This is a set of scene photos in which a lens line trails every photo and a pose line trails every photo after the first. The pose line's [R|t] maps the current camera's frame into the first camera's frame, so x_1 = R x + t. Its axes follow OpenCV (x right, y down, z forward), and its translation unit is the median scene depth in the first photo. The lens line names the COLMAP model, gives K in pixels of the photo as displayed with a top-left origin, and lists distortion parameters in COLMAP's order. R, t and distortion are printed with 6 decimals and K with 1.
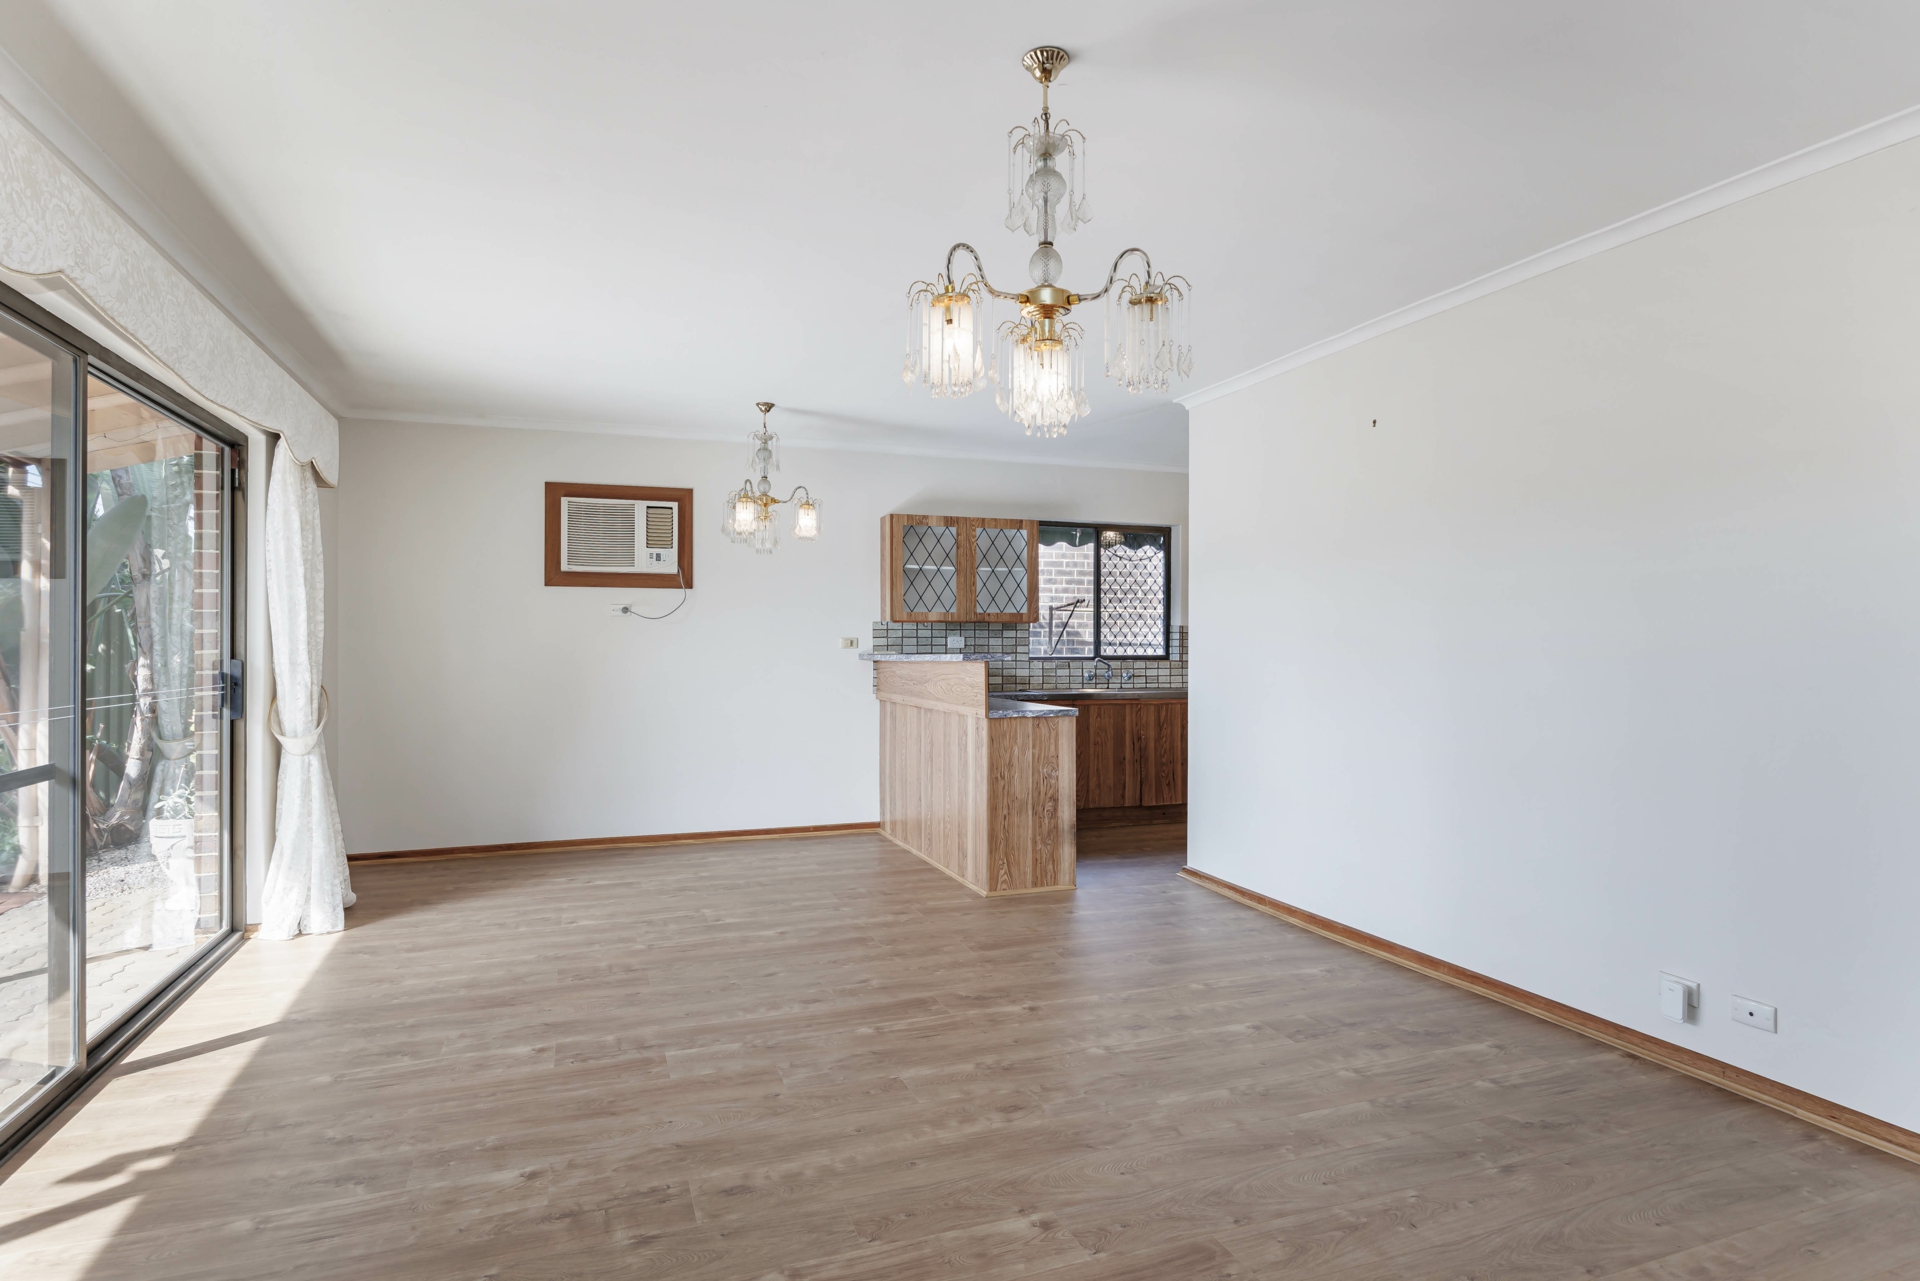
lens RADIAL K [[1049.2, 0, 961.7], [0, 1049.2, 606.3], [0, 0, 1]] dist [0.002934, 0.000045]
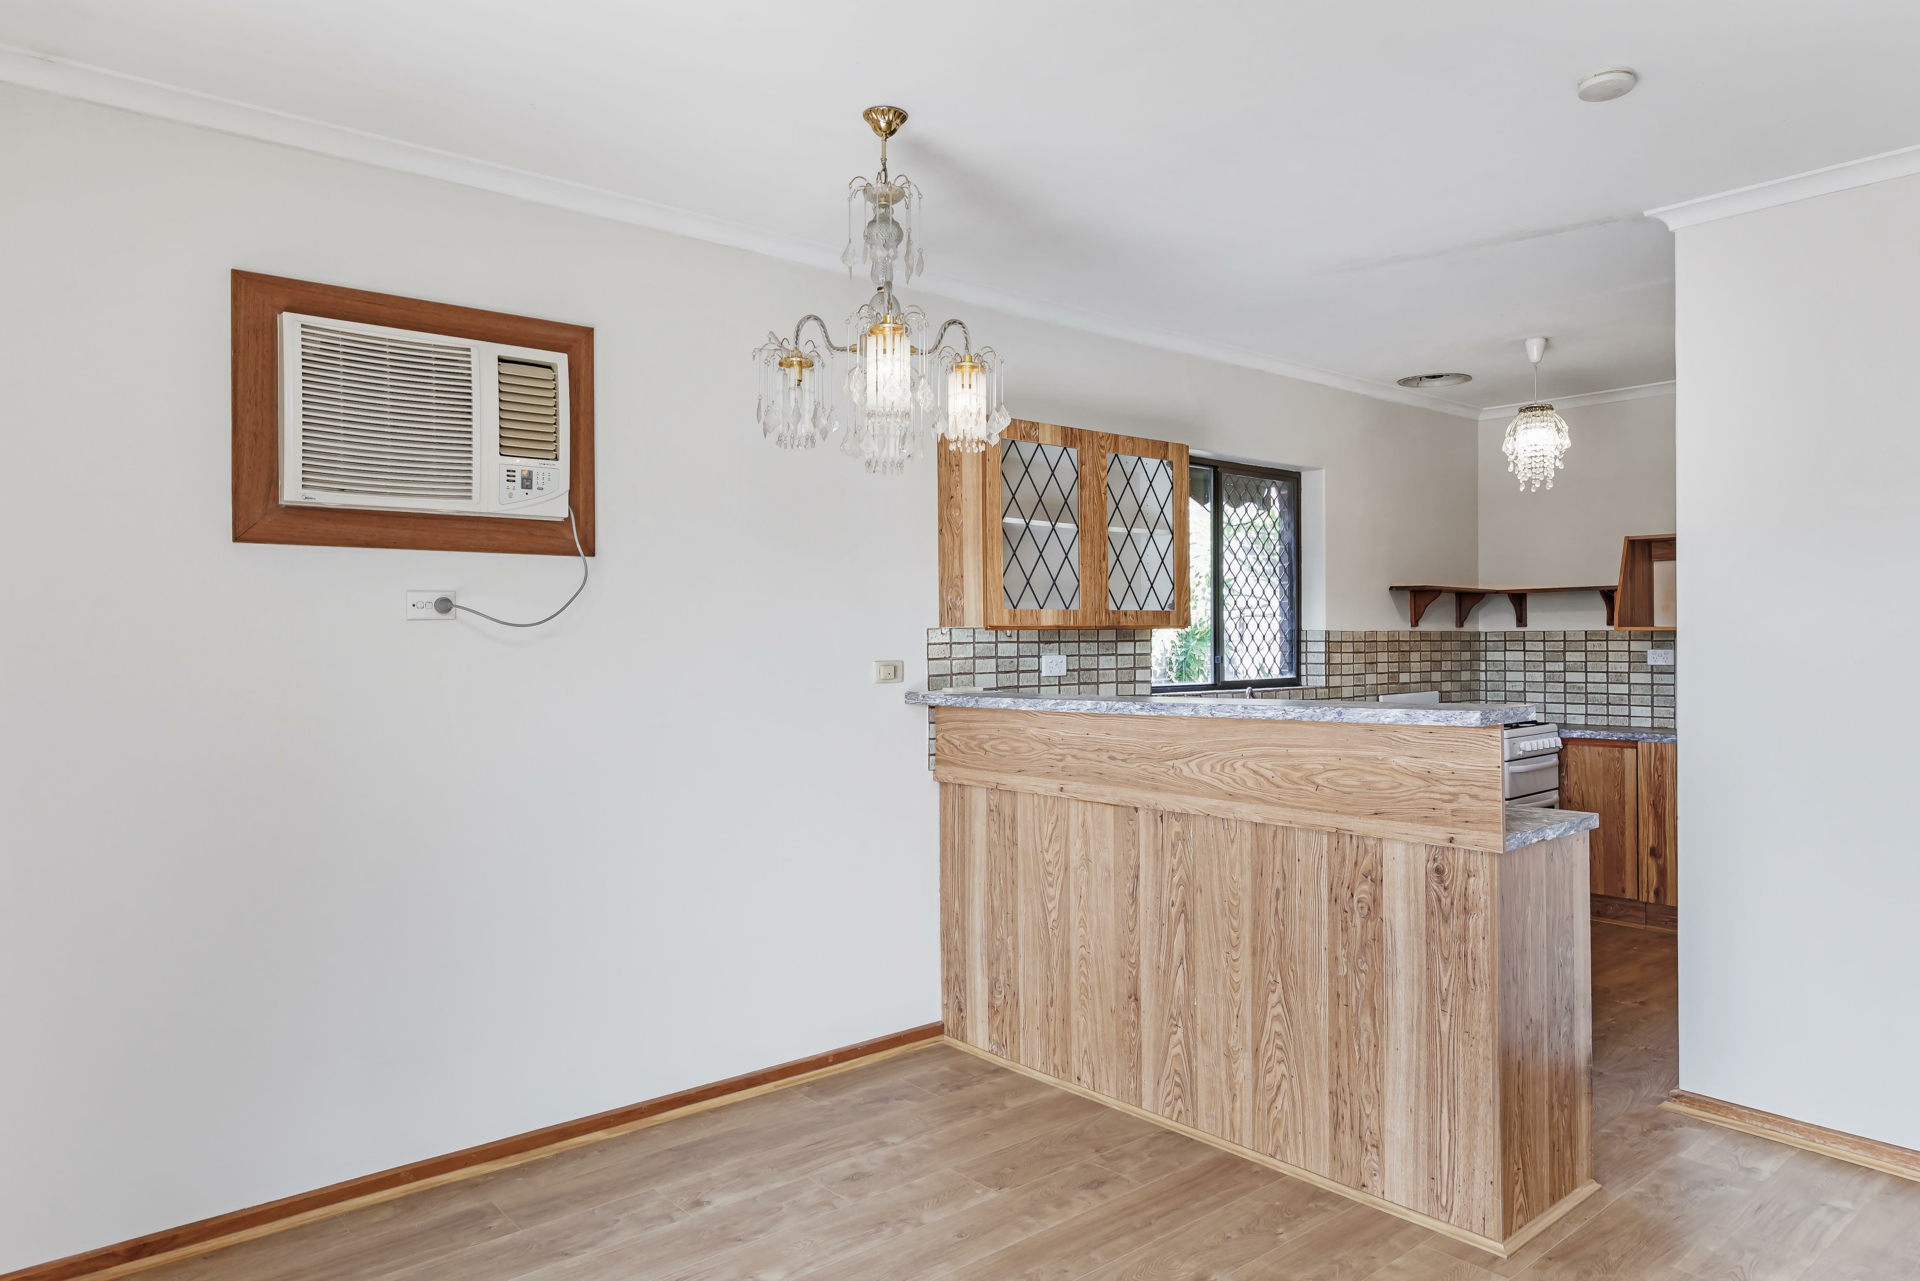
lens RADIAL K [[1217.9, 0, 967.2], [0, 1217.9, 606.9], [0, 0, 1]] dist [-0.003873, -0.000014]
pose [[0.936170, 0.000557, 0.351547, -0.271751], [-0.002944, 0.999976, 0.006255, 0.000608], [-0.351535, -0.006891, 0.936150, 0.442114]]
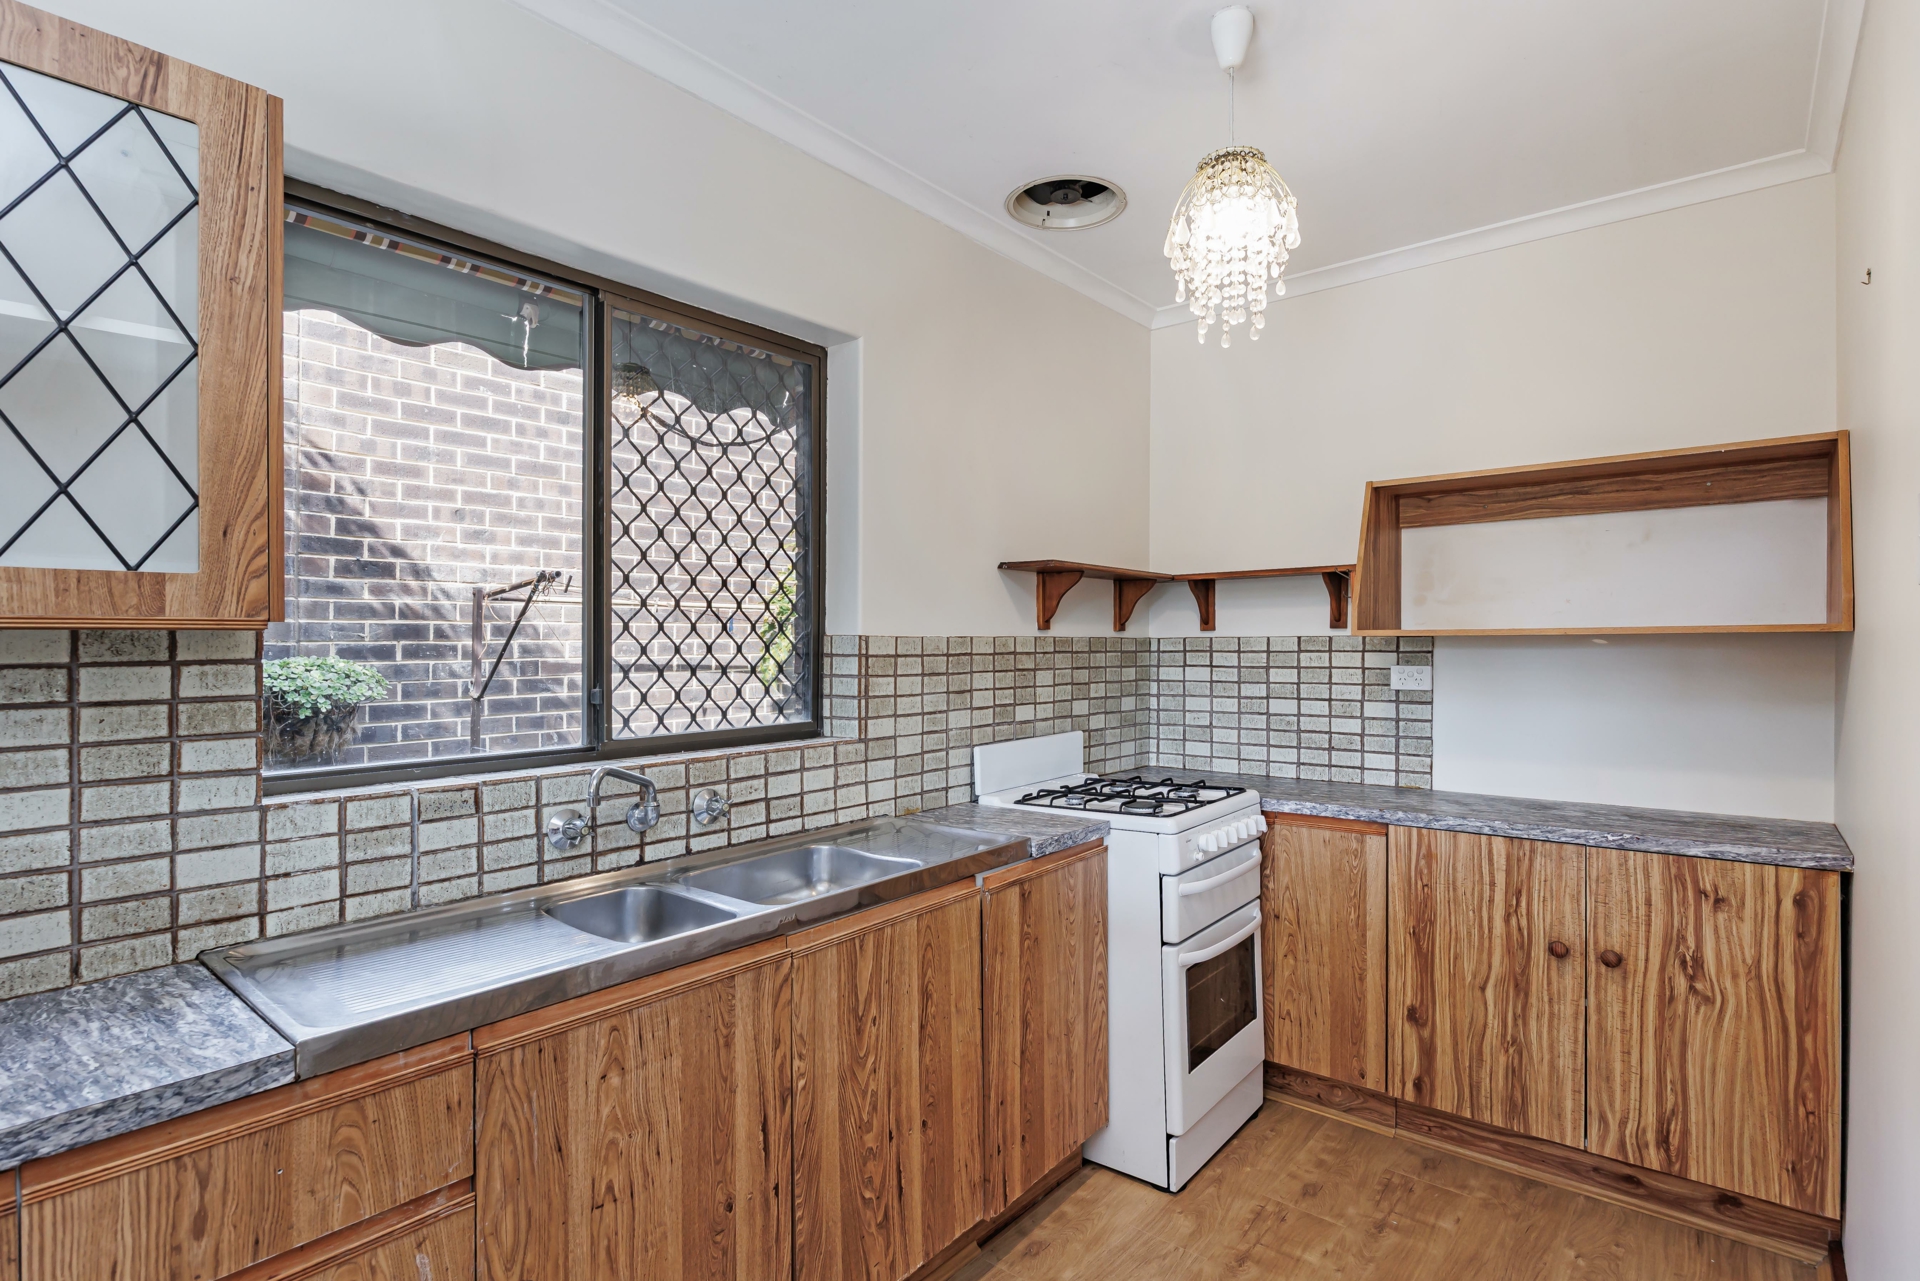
lens RADIAL K [[926.5, 0, 970.3], [0, 926.5, 638.5], [0, 0, 1]] dist [-0.004317, -0.000469]
pose [[0.865351, -0.007028, 0.501117, 0.099694], [-0.007558, 0.999605, 0.027070, 0.012318], [-0.501110, -0.027212, 0.864956, 0.805145]]
